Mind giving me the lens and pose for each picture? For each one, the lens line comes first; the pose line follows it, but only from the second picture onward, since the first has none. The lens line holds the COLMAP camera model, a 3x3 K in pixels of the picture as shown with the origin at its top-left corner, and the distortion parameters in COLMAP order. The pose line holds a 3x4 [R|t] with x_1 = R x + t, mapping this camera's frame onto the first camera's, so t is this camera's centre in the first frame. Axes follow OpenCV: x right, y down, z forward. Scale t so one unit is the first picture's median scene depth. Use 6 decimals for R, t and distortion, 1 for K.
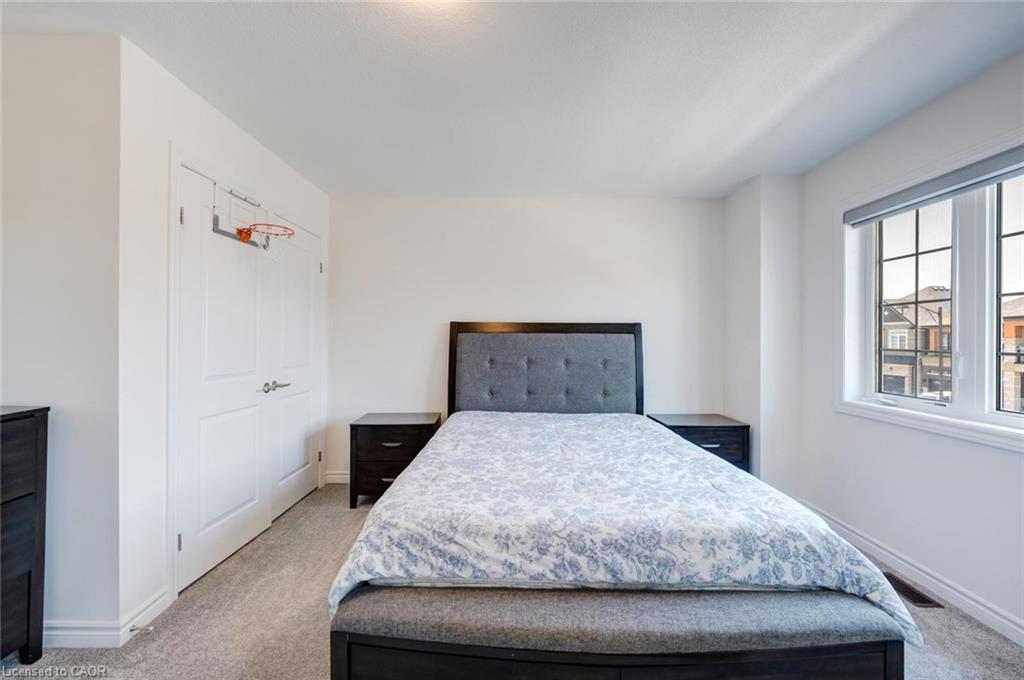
lens RADIAL K [[415.8, 0, 501.6], [0, 415.8, 341.9], [0, 0, 1]] dist [-0.001733, -0.000032]
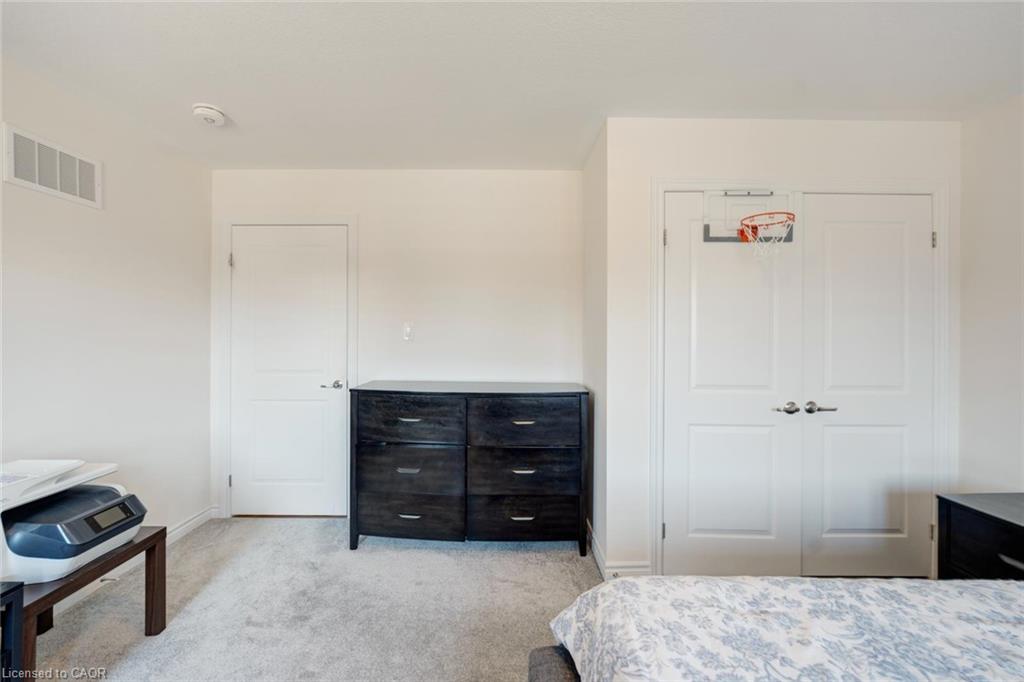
lens RADIAL K [[419.4, 0, 510.0], [0, 419.4, 337.5], [0, 0, 1]] dist [-0.020408, 0.000140]
pose [[-0.003040, -0.003293, -0.999990, 0.314597], [-0.012949, 0.999911, -0.003254, -0.023729], [0.999912, 0.012939, -0.003083, 0.536337]]
